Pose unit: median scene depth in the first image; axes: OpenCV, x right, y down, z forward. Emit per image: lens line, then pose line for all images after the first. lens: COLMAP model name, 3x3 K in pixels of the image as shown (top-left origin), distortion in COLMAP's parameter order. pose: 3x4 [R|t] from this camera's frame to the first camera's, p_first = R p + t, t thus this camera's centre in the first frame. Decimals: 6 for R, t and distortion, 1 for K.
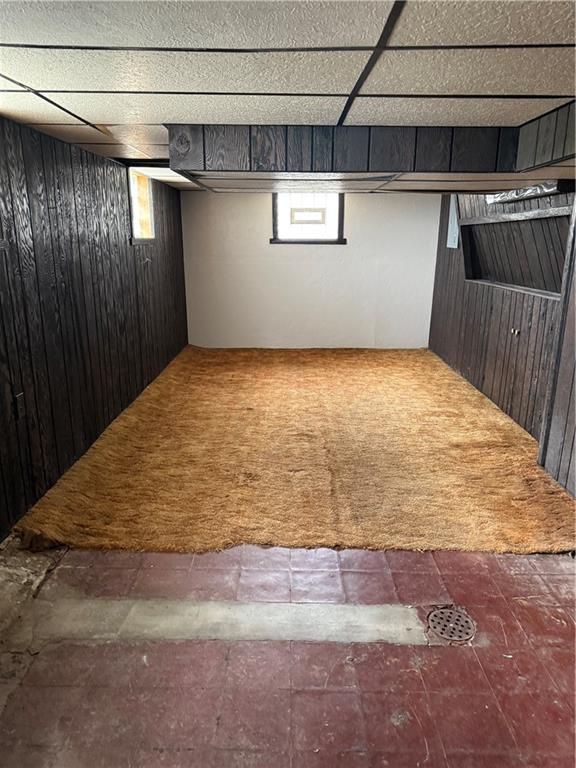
lens RADIAL K [[542.3, 0, 285.1], [0, 542.3, 384.3], [0, 0, 1]] dist [0.042730, -0.022432]
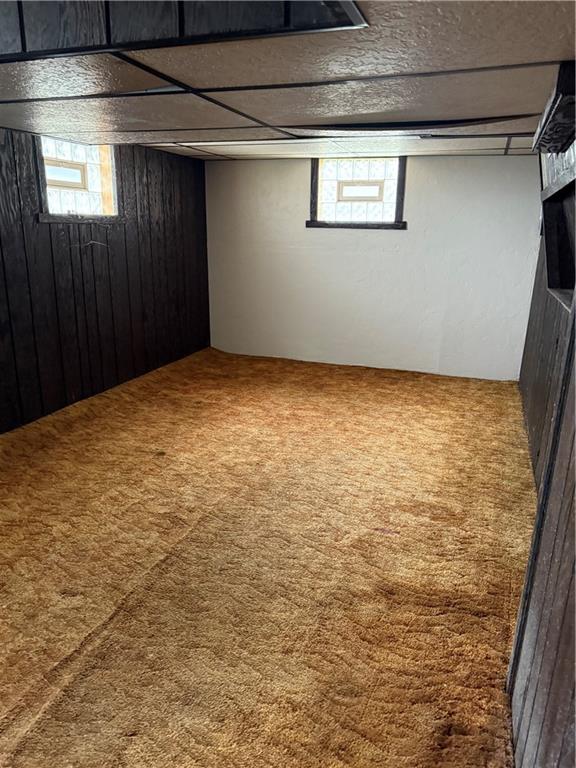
lens RADIAL K [[542.3, 0, 288.5], [0, 542.3, 384.0], [0, 0, 1]] dist [0.042730, -0.022432]
pose [[0.943480, 0.110326, -0.312527, 0.310158], [-0.102671, 0.993874, 0.040898, -0.093719], [0.315125, -0.006499, 0.949028, 0.364614]]
